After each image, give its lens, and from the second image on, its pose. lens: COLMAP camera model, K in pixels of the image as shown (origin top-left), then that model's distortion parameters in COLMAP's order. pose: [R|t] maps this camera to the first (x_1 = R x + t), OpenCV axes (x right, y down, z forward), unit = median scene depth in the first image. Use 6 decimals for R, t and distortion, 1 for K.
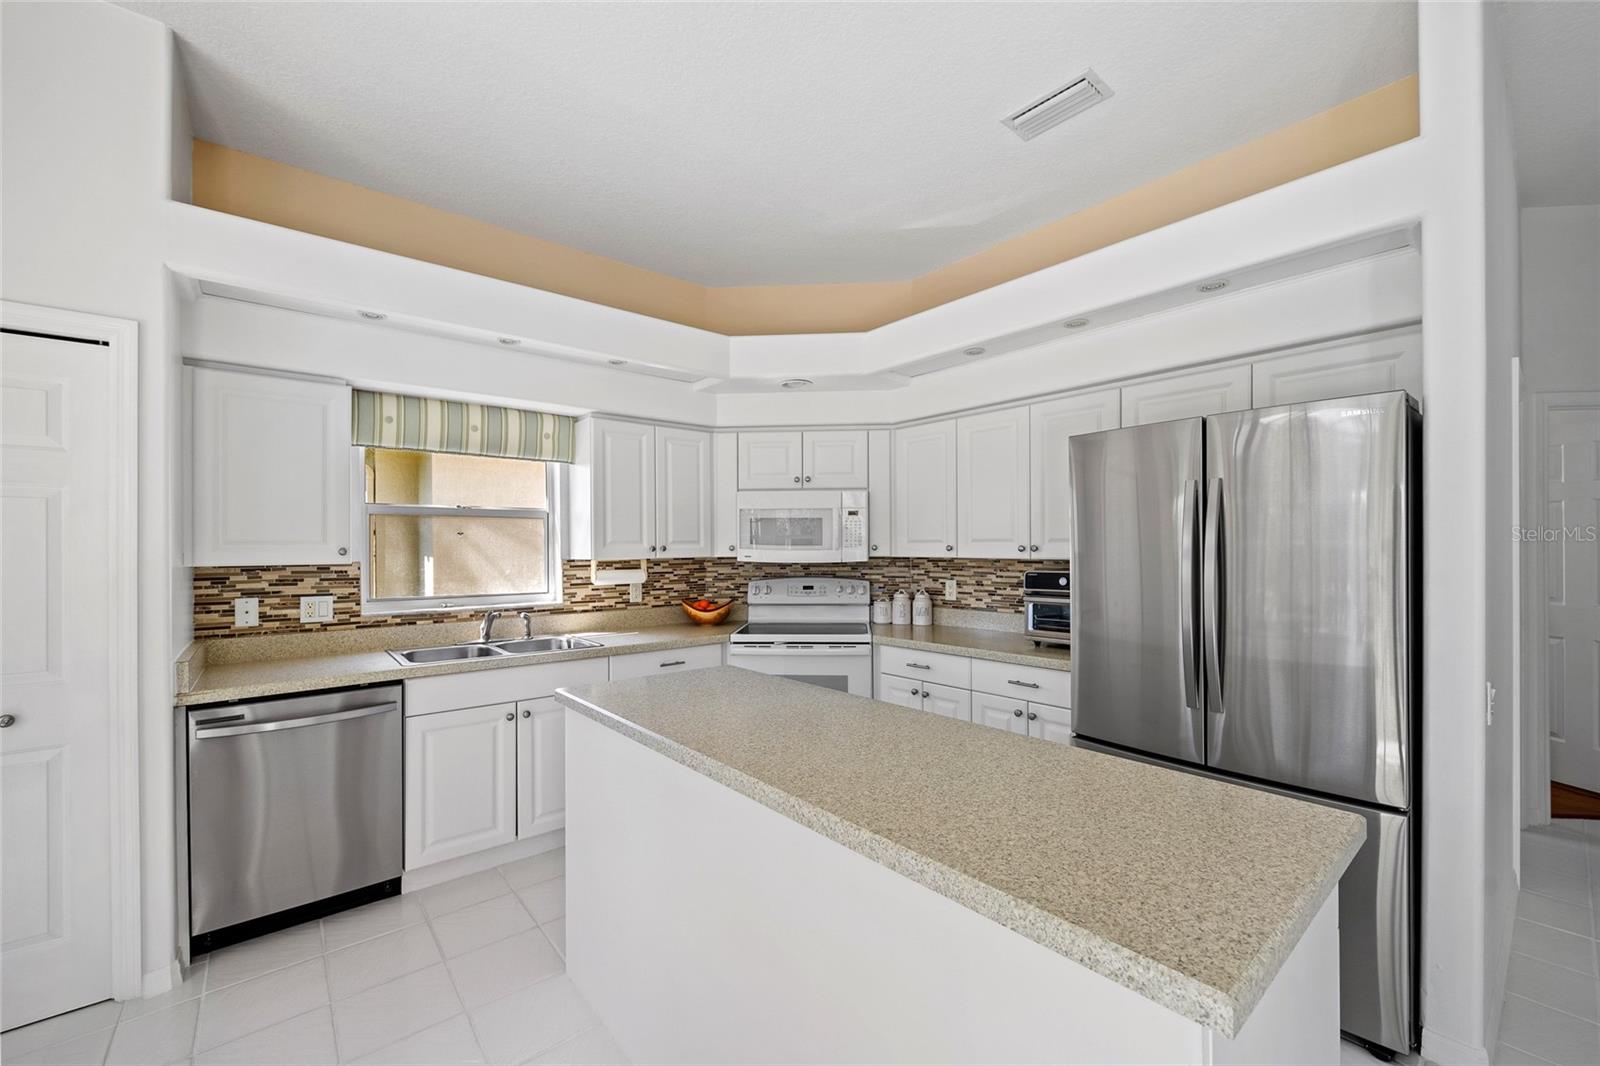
lens RADIAL K [[639.6, 0, 803.7], [0, 639.6, 541.7], [0, 0, 1]] dist [-0.006315, 0.000610]
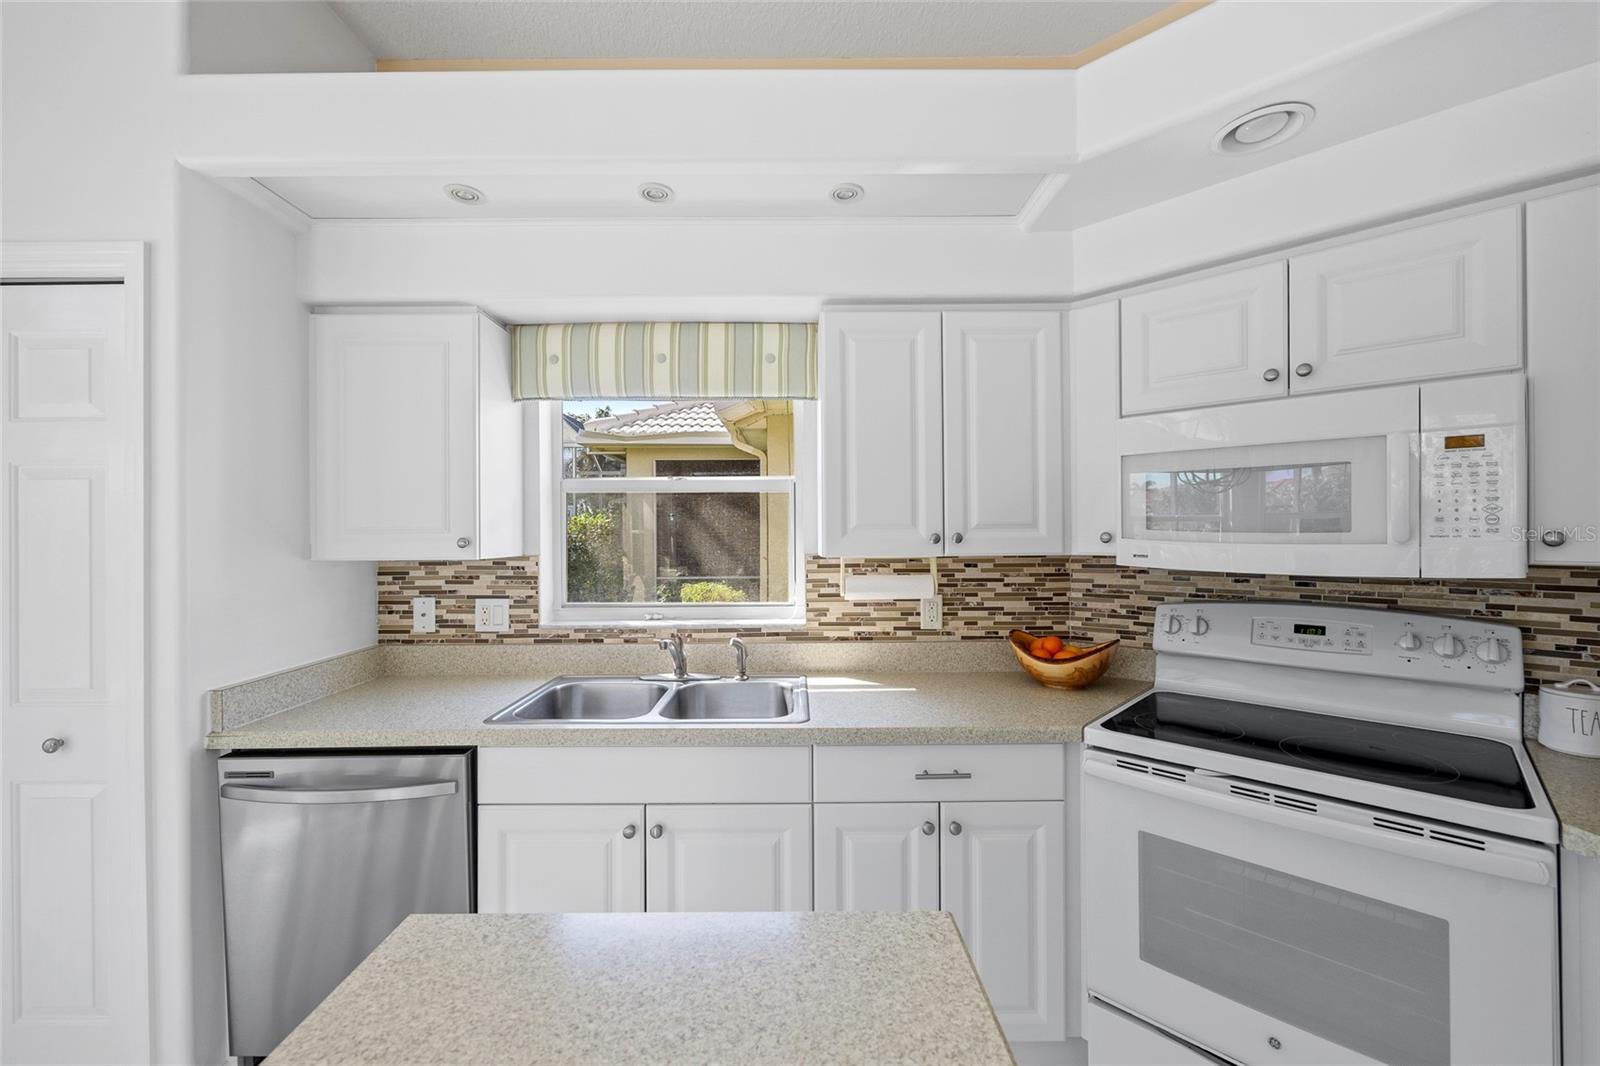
lens RADIAL K [[639.6, 0, 796.6], [0, 639.6, 532.2], [0, 0, 1]] dist [-0.006315, 0.000610]
pose [[0.765767, 0.000173, -0.643118, 0.020326], [0.006877, 0.999941, 0.008457, -0.000005], [0.643081, -0.010898, 0.765721, 0.498034]]
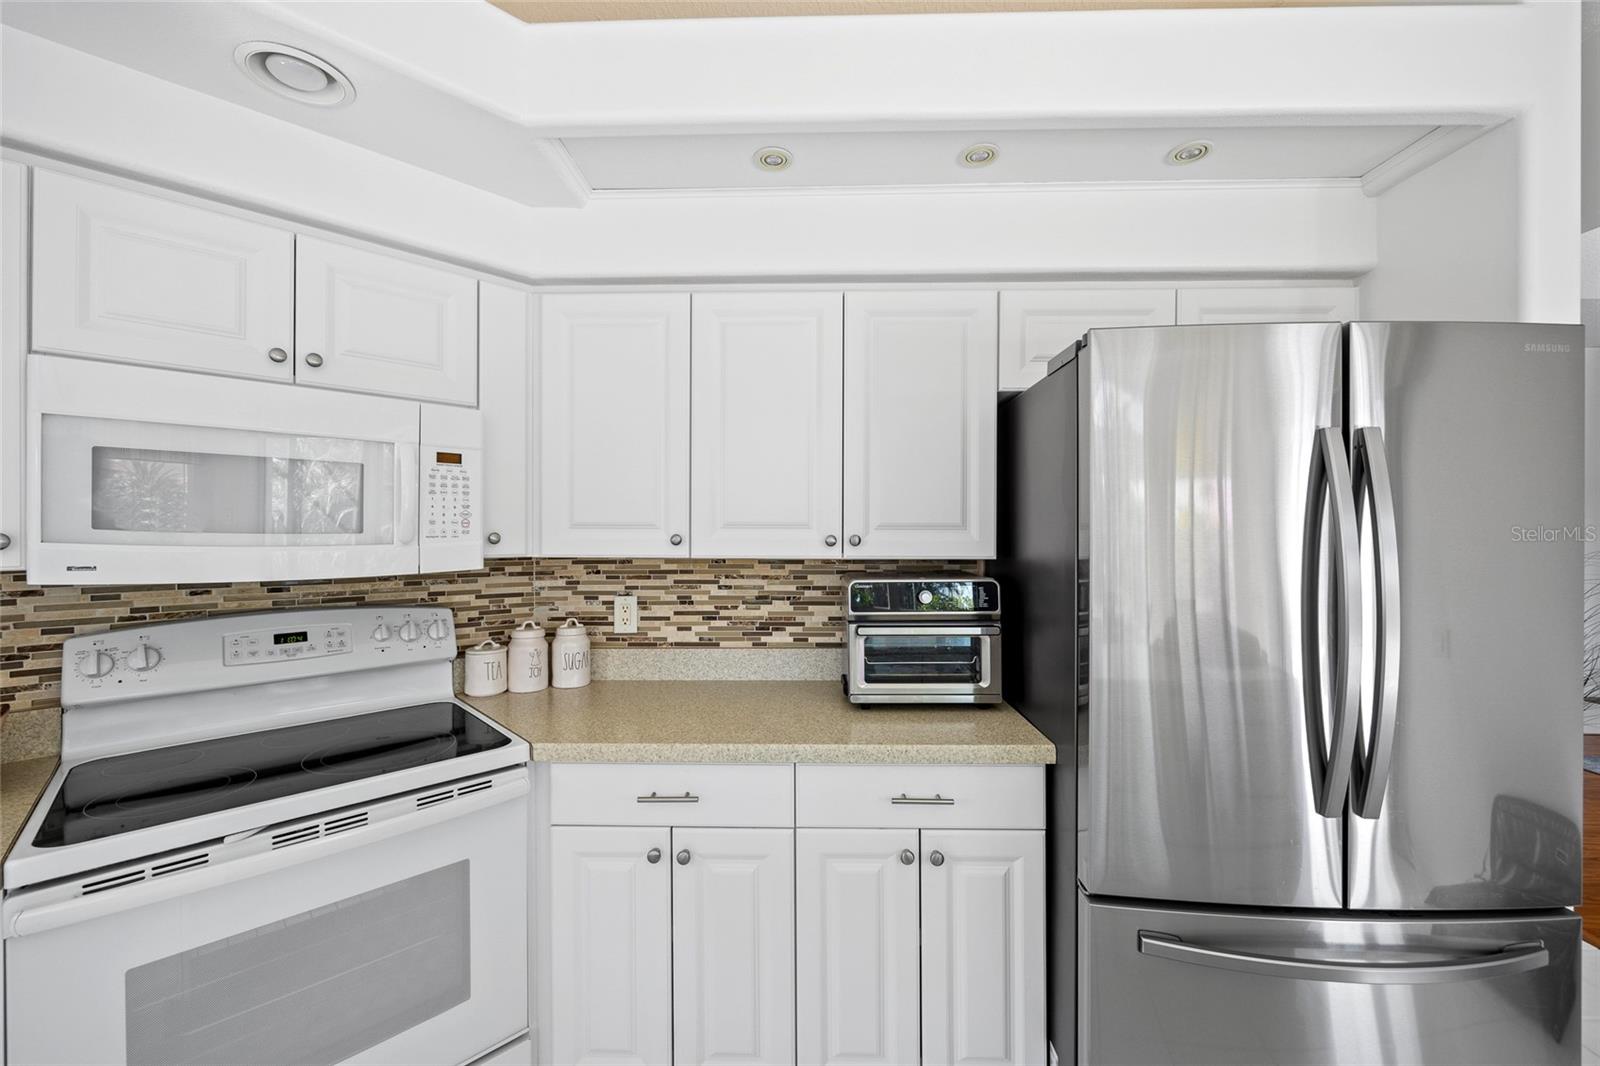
lens RADIAL K [[639.6, 0, 795.9], [0, 639.6, 533.1], [0, 0, 1]] dist [-0.006315, 0.000610]
pose [[0.669523, 0.001604, 0.742789, -0.085726], [-0.009249, 0.999938, 0.006178, 0.000554], [-0.742733, -0.011006, 0.669497, 0.550339]]
